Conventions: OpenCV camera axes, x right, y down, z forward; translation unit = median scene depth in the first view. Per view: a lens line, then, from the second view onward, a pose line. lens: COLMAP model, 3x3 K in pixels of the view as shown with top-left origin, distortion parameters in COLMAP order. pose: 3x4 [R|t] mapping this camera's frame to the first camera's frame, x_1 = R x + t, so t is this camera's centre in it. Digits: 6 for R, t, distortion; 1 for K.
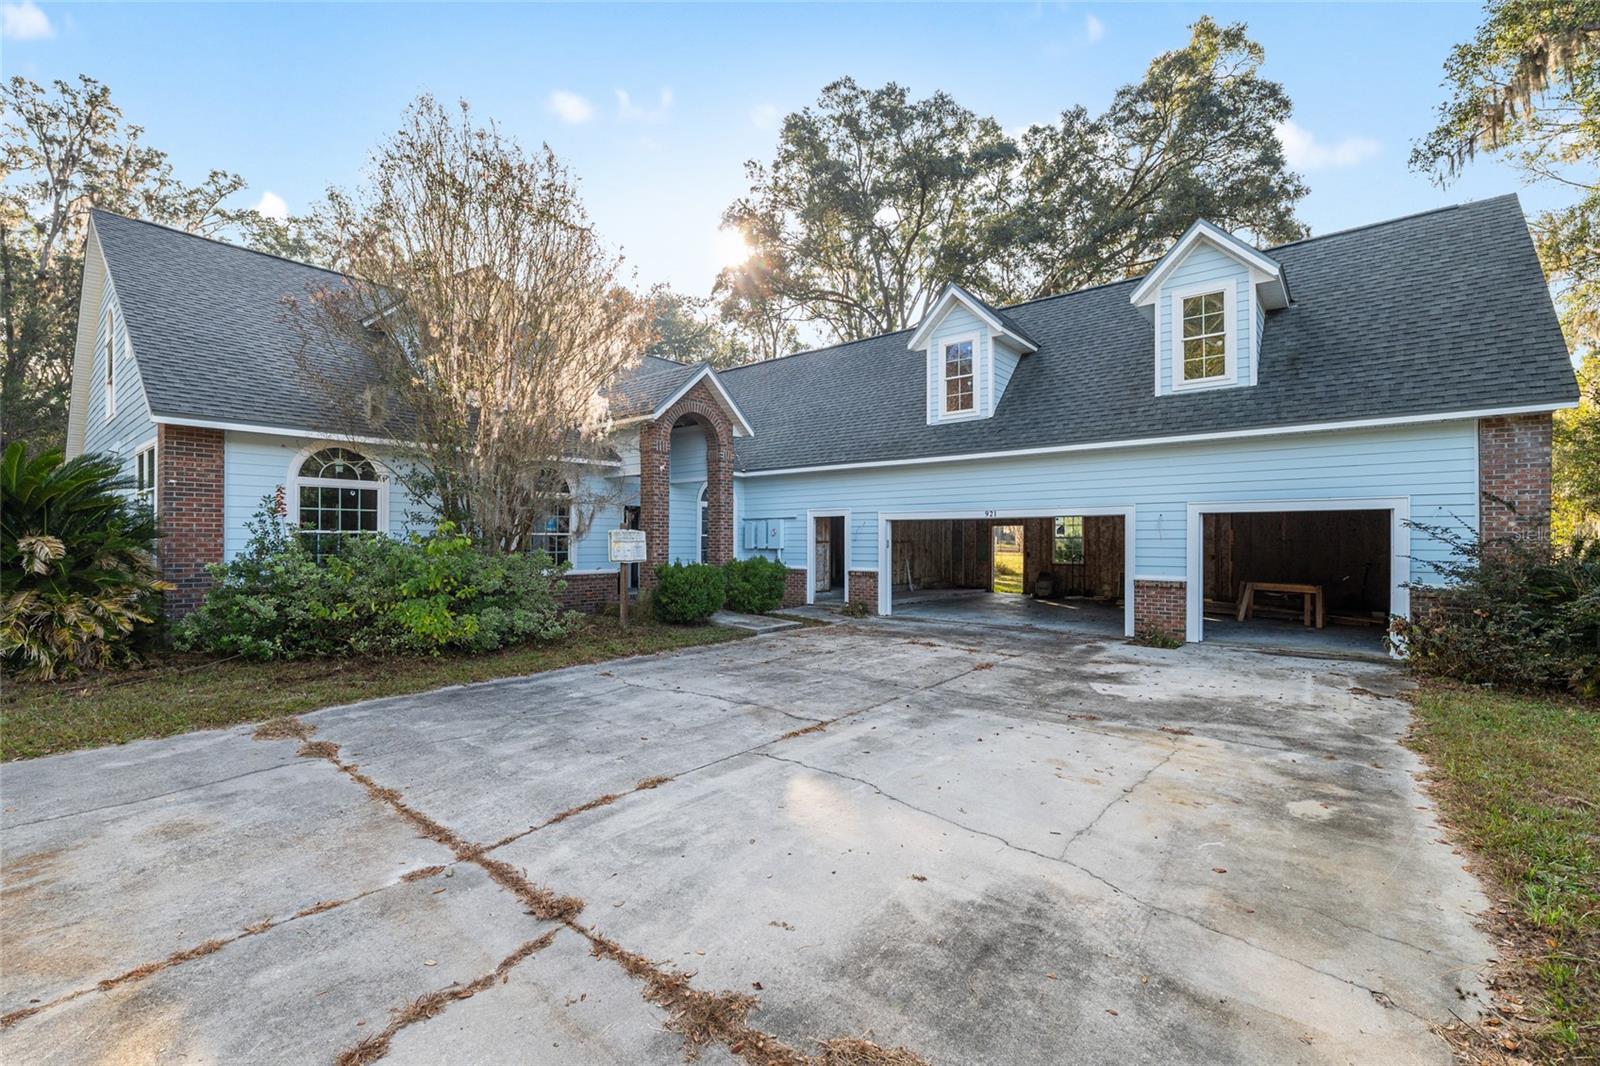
lens RADIAL K [[680.0, 0, 798.5], [0, 680.0, 535.7], [0, 0, 1]] dist [-0.006832, -0.000098]
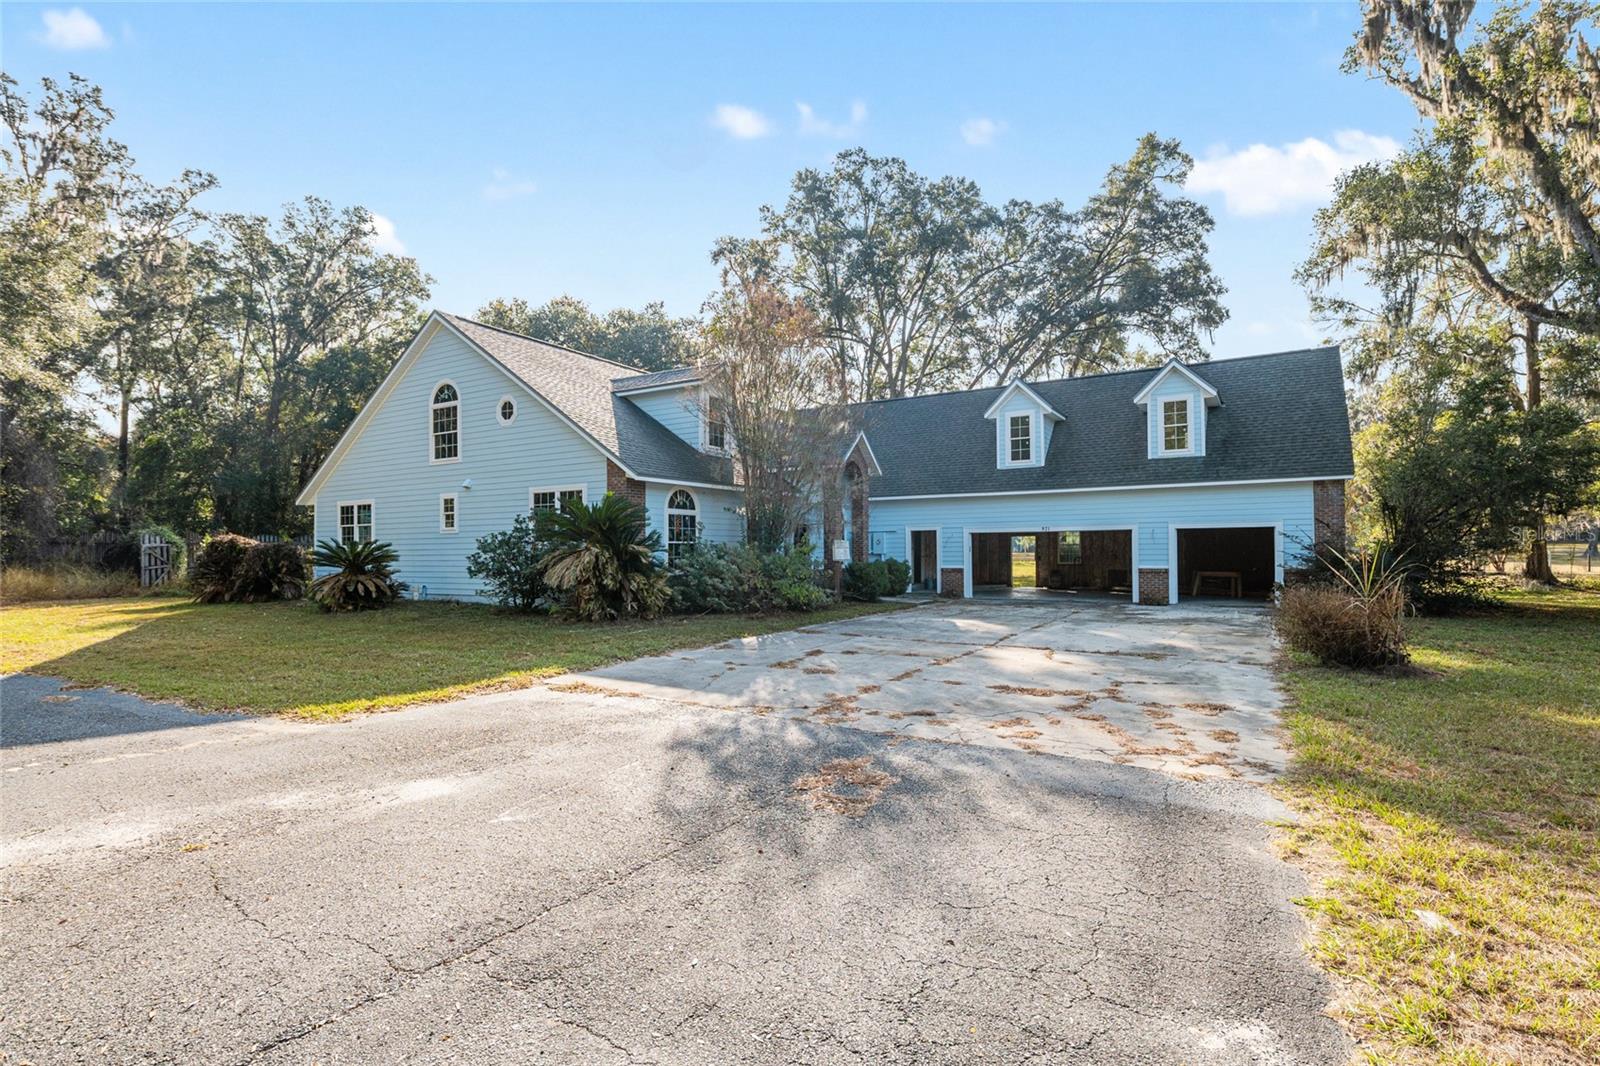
lens RADIAL K [[783.6, 0, 800.5], [0, 783.6, 534.7], [0, 0, 1]] dist [0.005174, -0.001364]
pose [[0.988686, -0.004509, 0.149929, -0.509743], [0.006980, 0.999848, -0.015957, 0.005811], [-0.149834, 0.016823, 0.988568, -0.649303]]
